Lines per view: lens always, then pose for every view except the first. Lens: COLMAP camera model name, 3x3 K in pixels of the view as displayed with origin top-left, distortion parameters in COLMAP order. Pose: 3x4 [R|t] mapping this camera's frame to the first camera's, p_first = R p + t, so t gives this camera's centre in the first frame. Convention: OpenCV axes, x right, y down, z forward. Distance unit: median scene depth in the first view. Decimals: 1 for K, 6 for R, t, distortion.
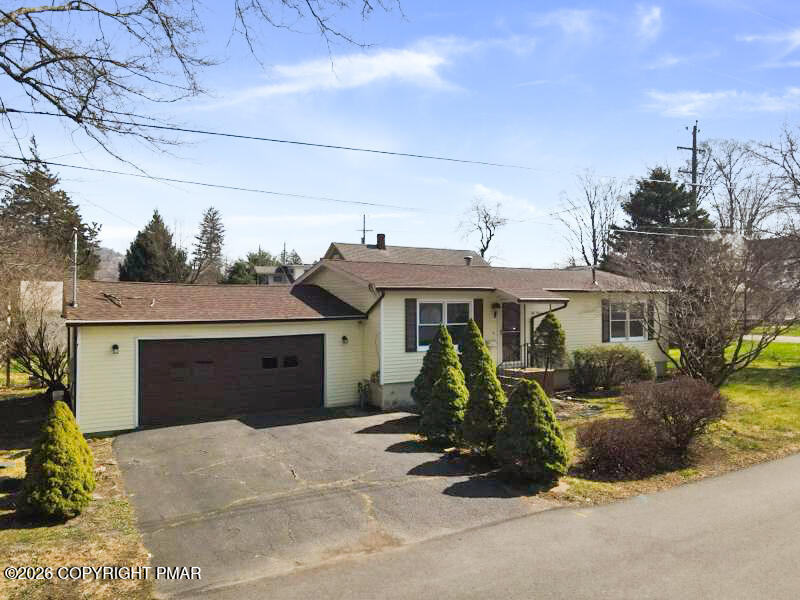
lens RADIAL K [[590.8, 0, 400.0], [0, 590.8, 300.0], [0, 0, 1]] dist [0.002164, 0.007774]
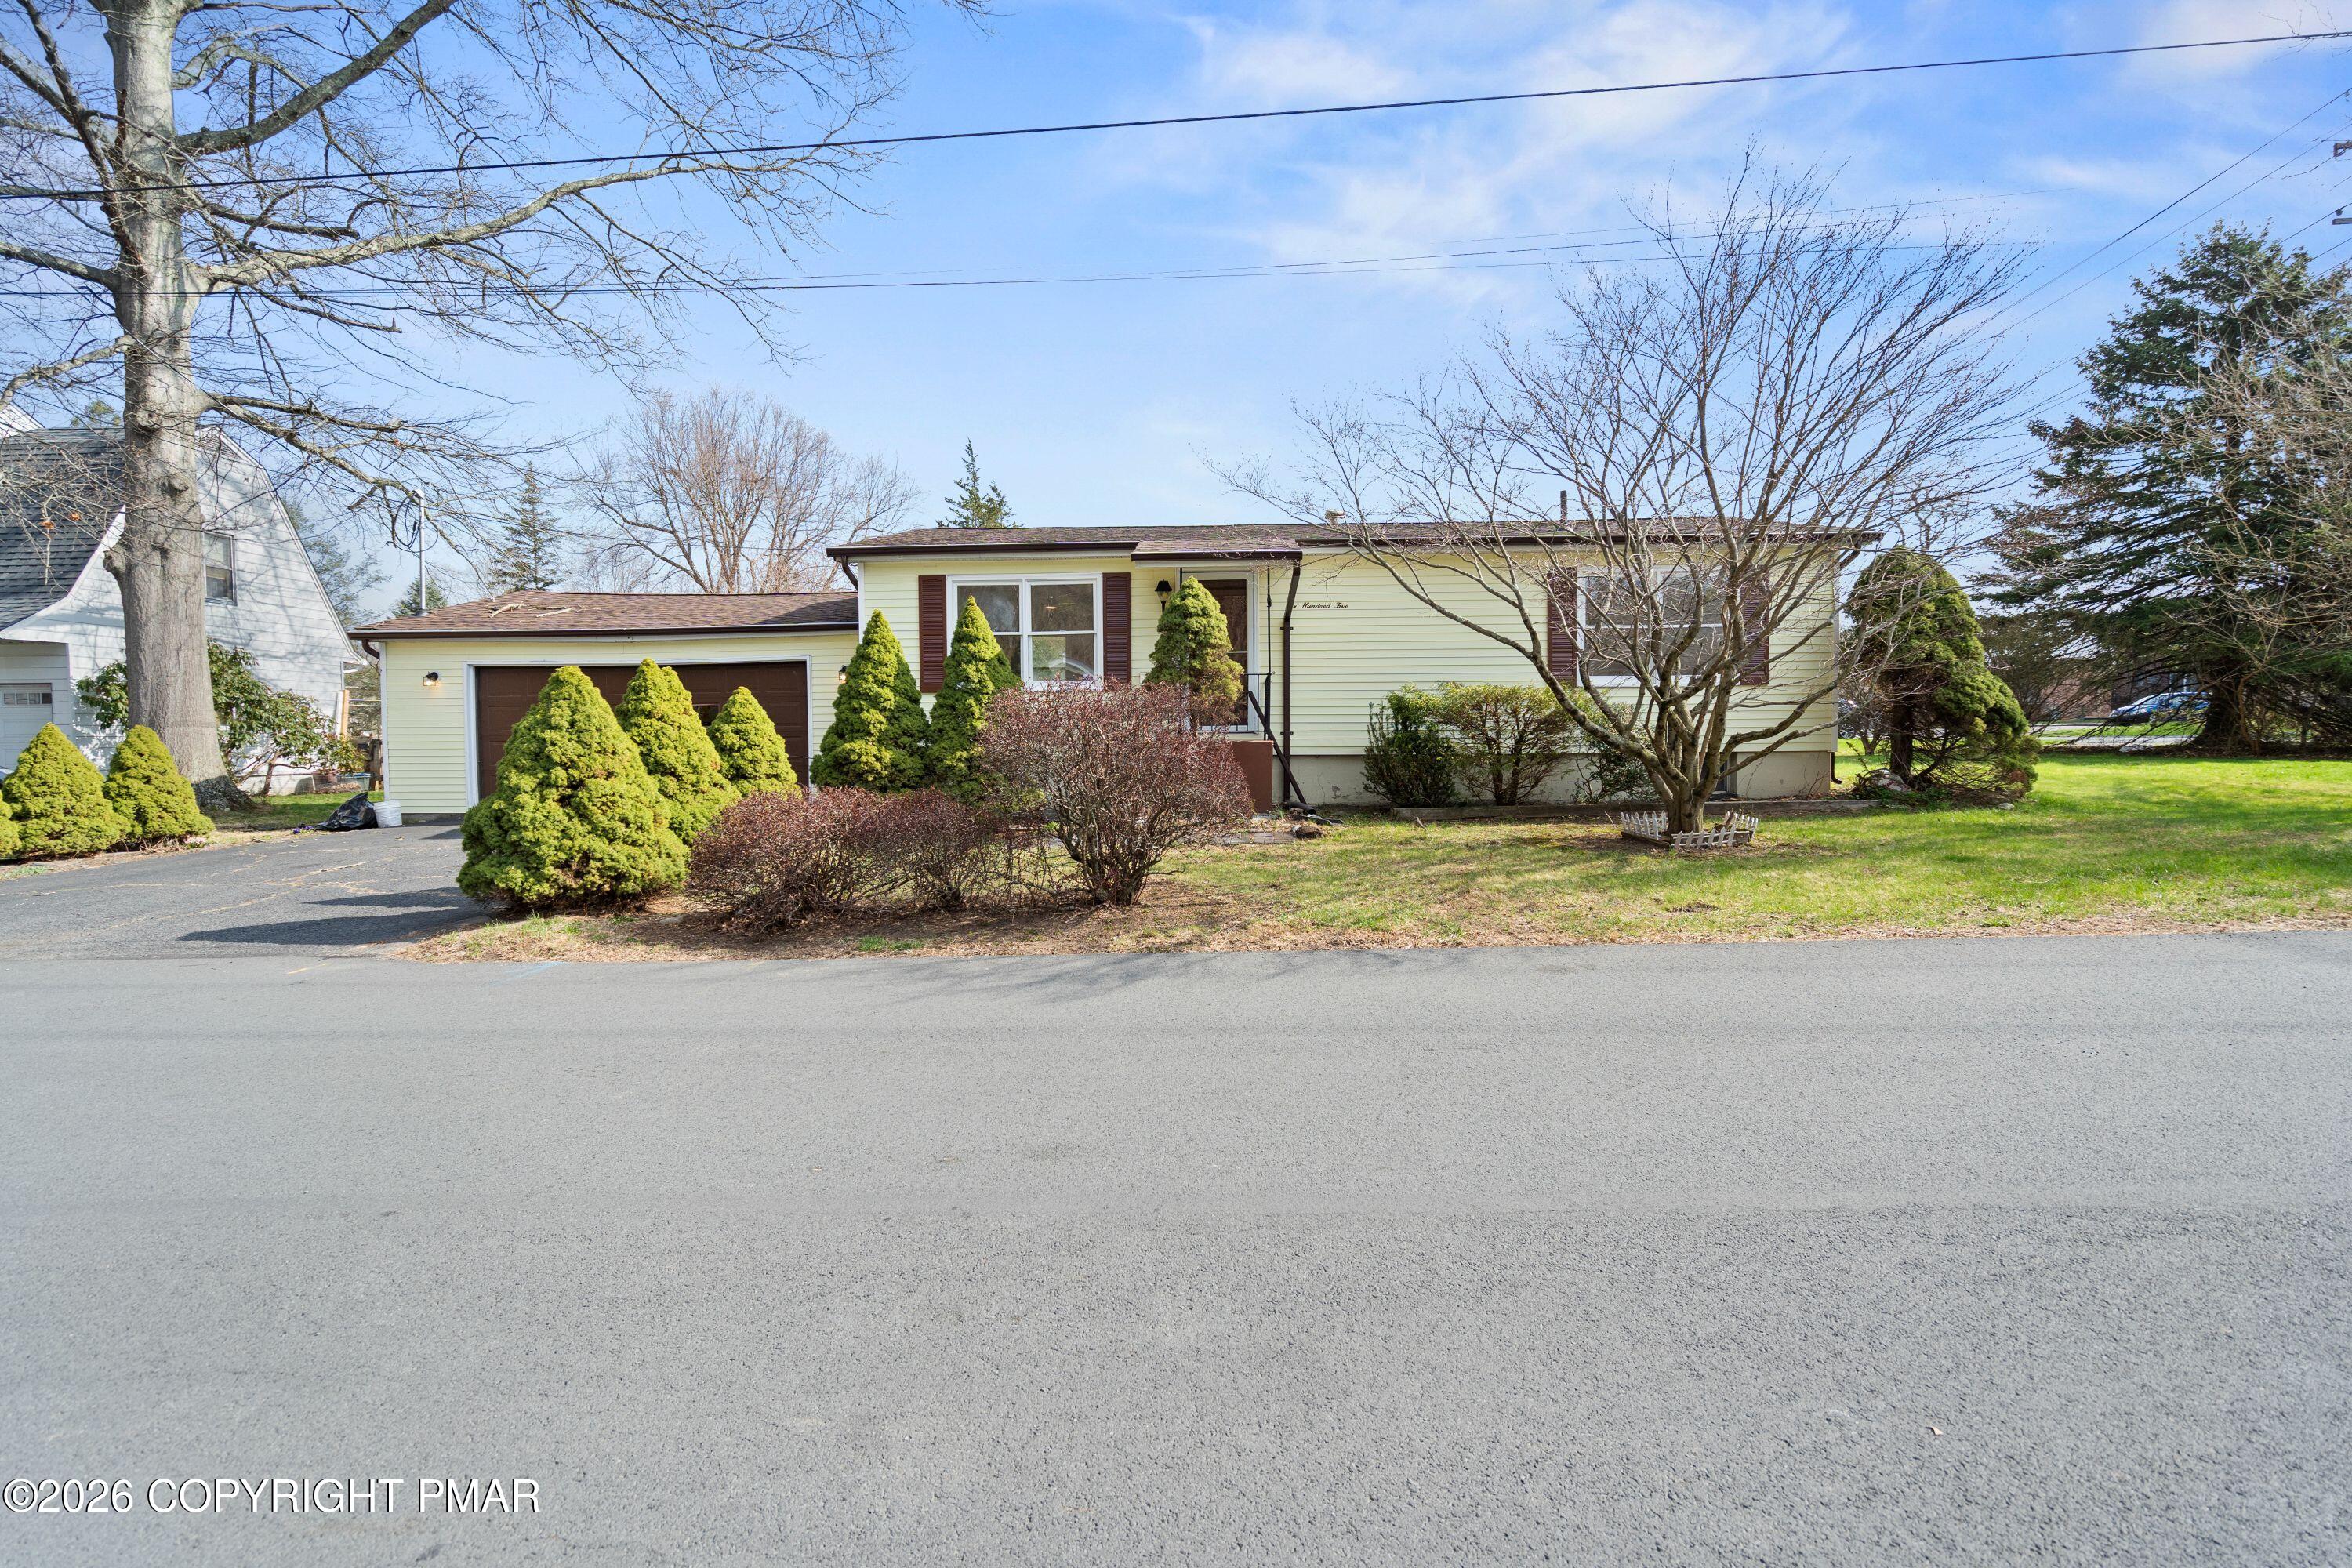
lens RADIAL K [[1071.9, 0, 1167.7], [0, 1071.9, 772.8], [0, 0, 1]] dist [-0.004728, 0.000621]
pose [[0.841328, 0.013725, -0.540350, 0.615176], [0.009446, 0.999152, 0.040086, 0.117560], [0.540442, -0.038829, 0.840485, 0.397882]]
